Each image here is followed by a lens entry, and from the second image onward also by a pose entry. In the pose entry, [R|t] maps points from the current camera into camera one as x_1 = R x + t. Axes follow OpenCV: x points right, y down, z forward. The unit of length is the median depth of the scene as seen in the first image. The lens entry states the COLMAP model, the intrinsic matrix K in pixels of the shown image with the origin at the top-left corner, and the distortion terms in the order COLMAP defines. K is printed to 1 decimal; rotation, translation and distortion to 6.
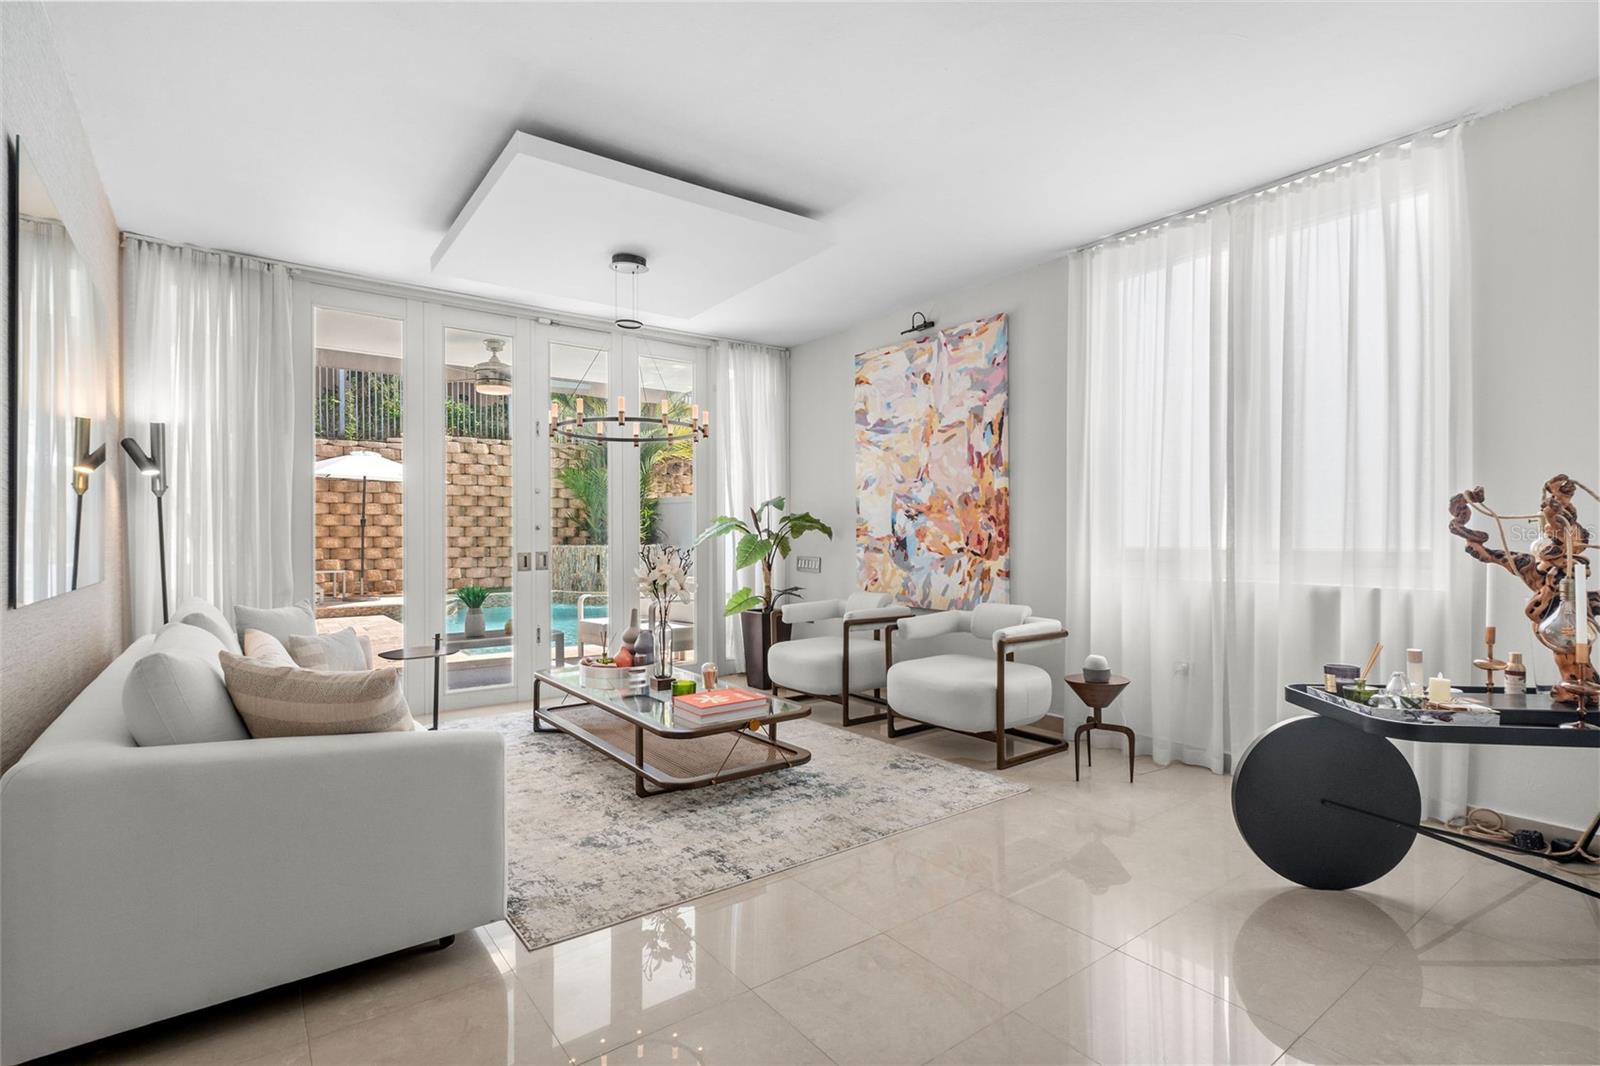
lens RADIAL K [[766.8, 0, 800.0], [0, 766.8, 533.0], [0, 0, 1]] dist [-0.000270, 0.000265]
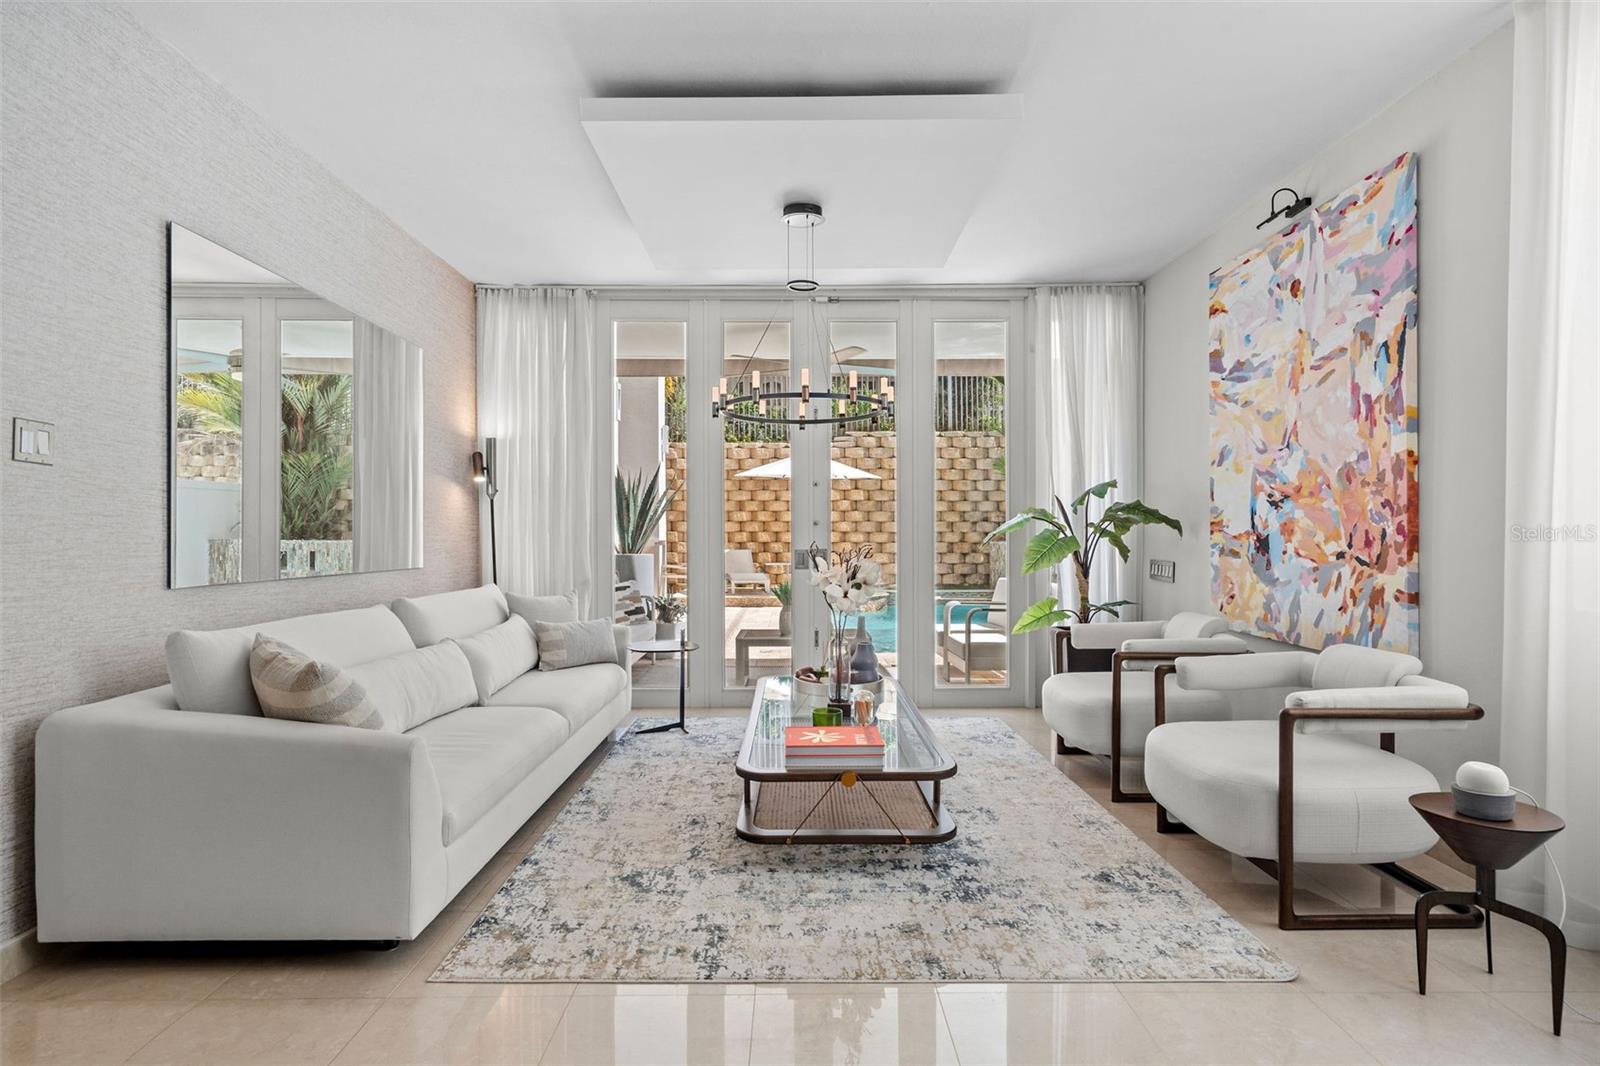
lens RADIAL K [[817.2, 0, 795.3], [0, 817.2, 536.4], [0, 0, 1]] dist [0.002625, 0.001320]
pose [[0.801731, 0.004699, -0.597667, 0.260457], [0.001461, 0.999951, 0.009821, -0.000462], [0.597684, -0.008747, 0.801684, 0.211317]]
